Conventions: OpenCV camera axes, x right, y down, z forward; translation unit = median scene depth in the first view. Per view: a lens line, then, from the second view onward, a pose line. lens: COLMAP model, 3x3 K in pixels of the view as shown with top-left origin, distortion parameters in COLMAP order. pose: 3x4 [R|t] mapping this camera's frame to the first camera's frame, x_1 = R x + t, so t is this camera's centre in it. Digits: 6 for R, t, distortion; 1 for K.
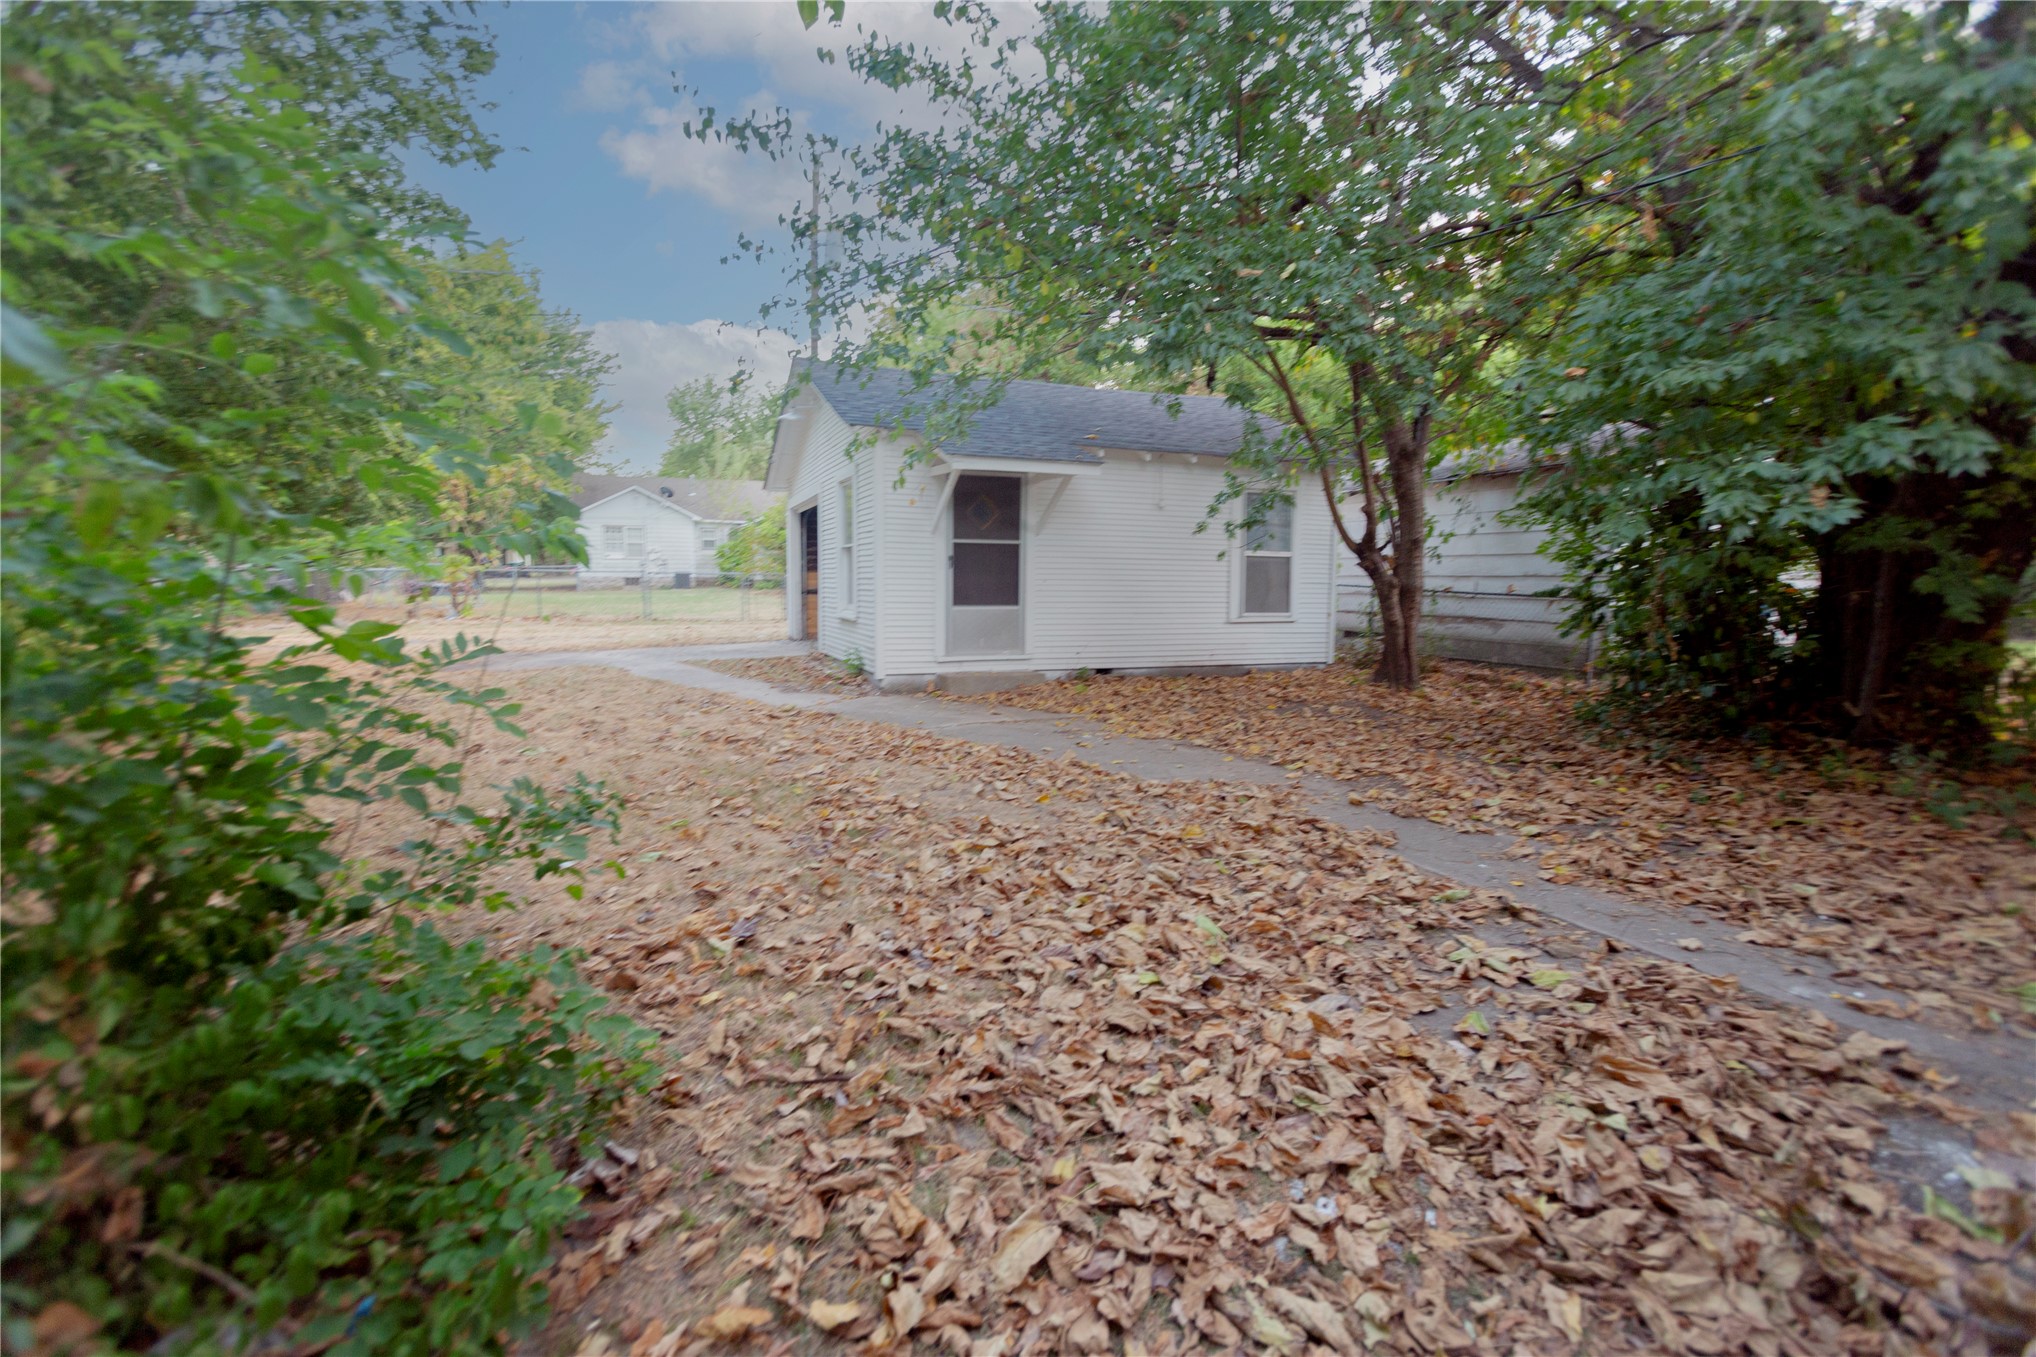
lens RADIAL K [[904.6, 0, 1010.2], [0, 904.6, 680.4], [0, 0, 1]] dist [-0.027044, 0.028950]
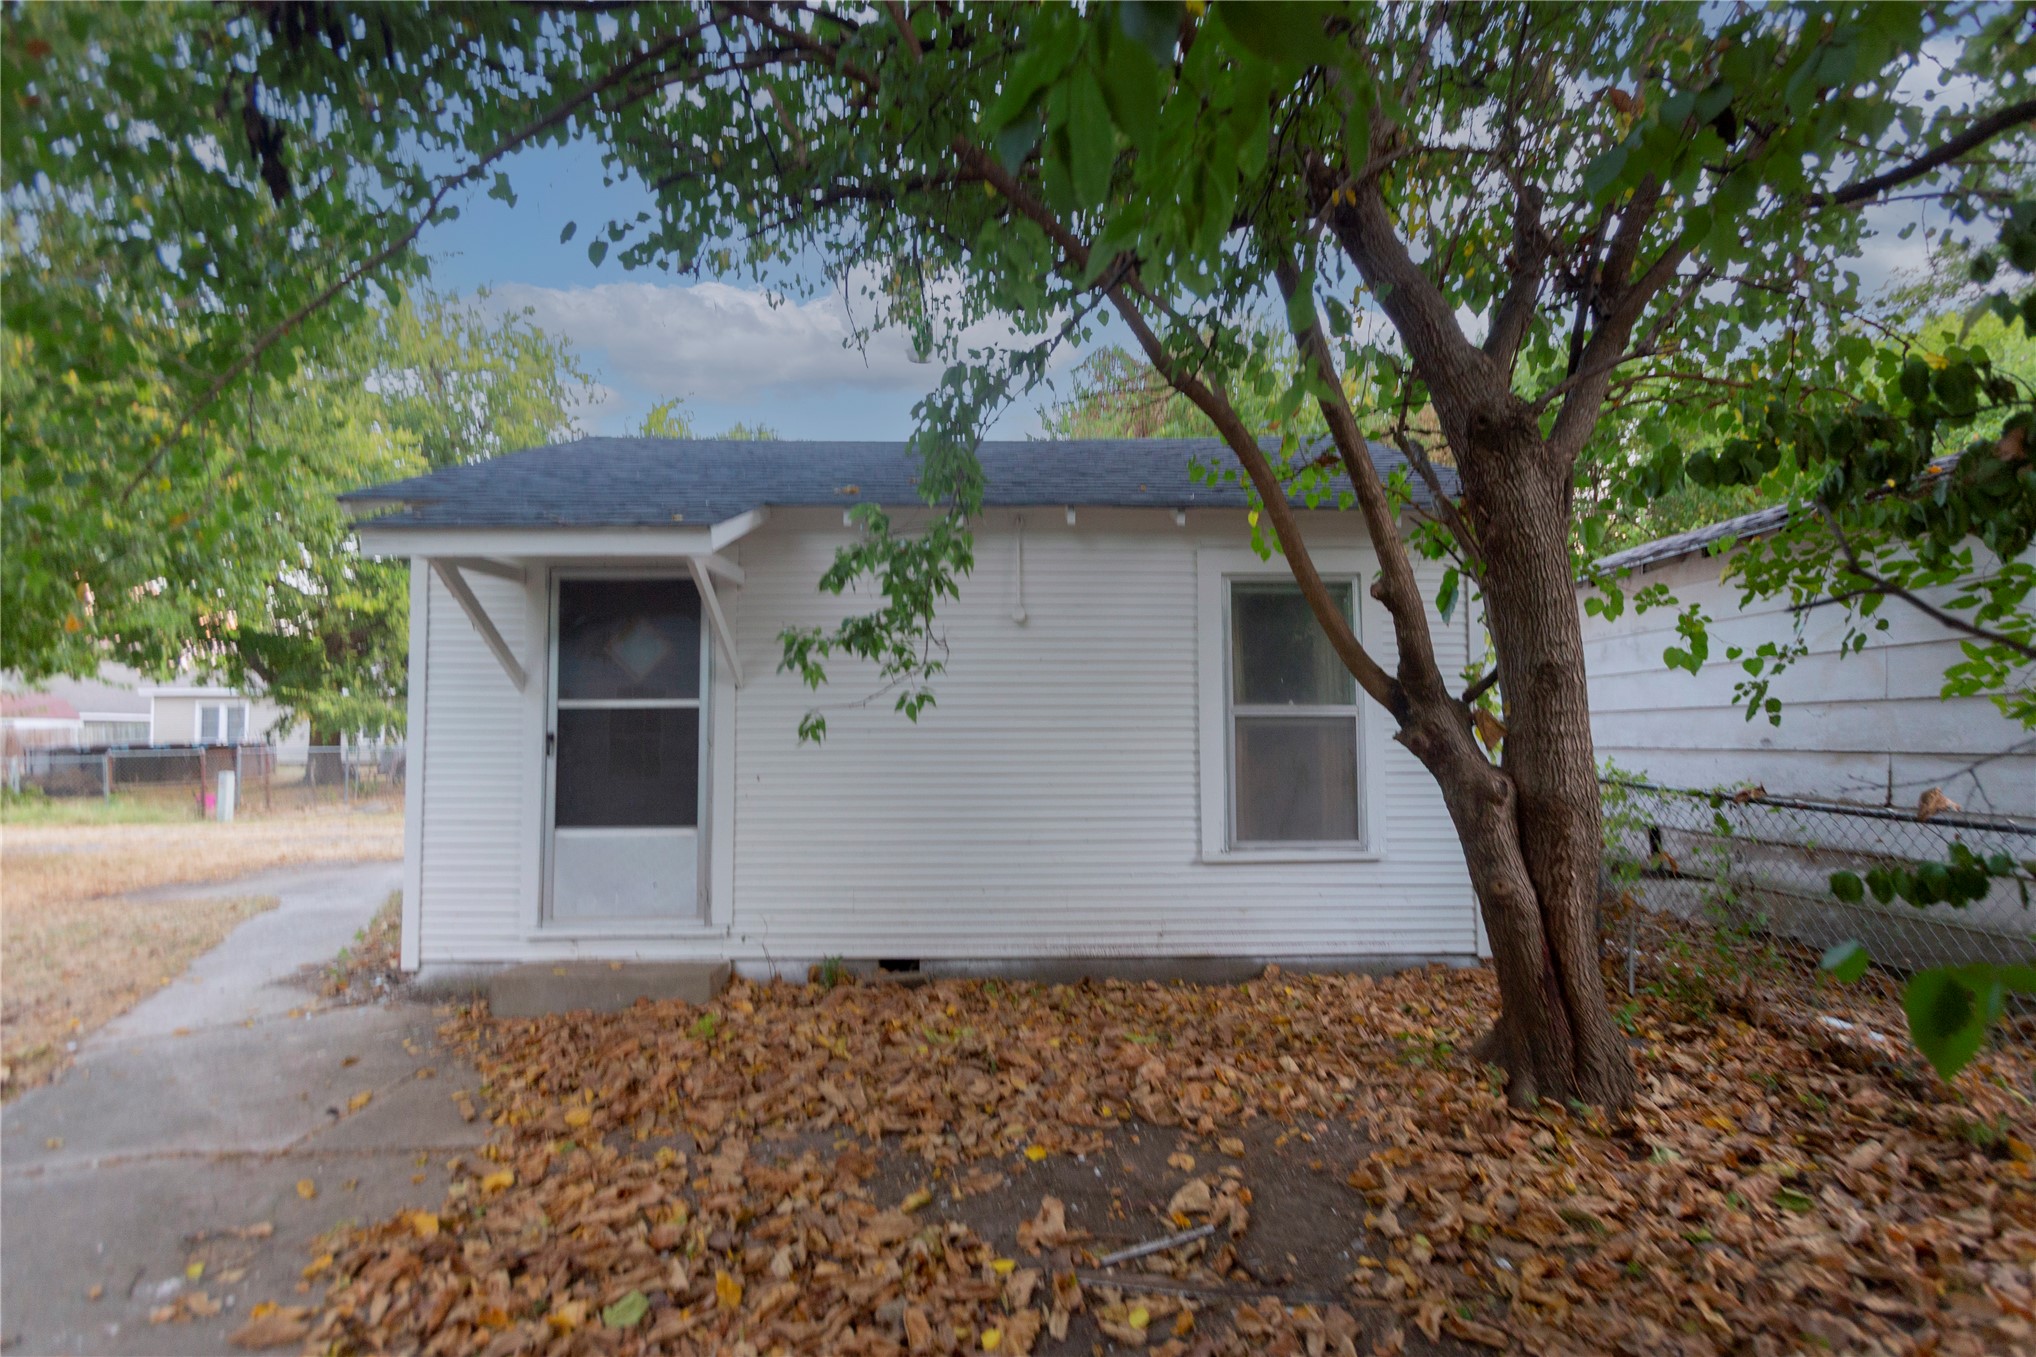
lens RADIAL K [[904.6, 0, 1010.2], [0, 904.6, 680.4], [0, 0, 1]] dist [-0.027044, 0.028950]
pose [[0.929820, -0.038221, -0.366025, 0.363208], [-0.029518, 0.983642, -0.177699, -0.079734], [0.366829, 0.176033, 0.913482, 0.587012]]
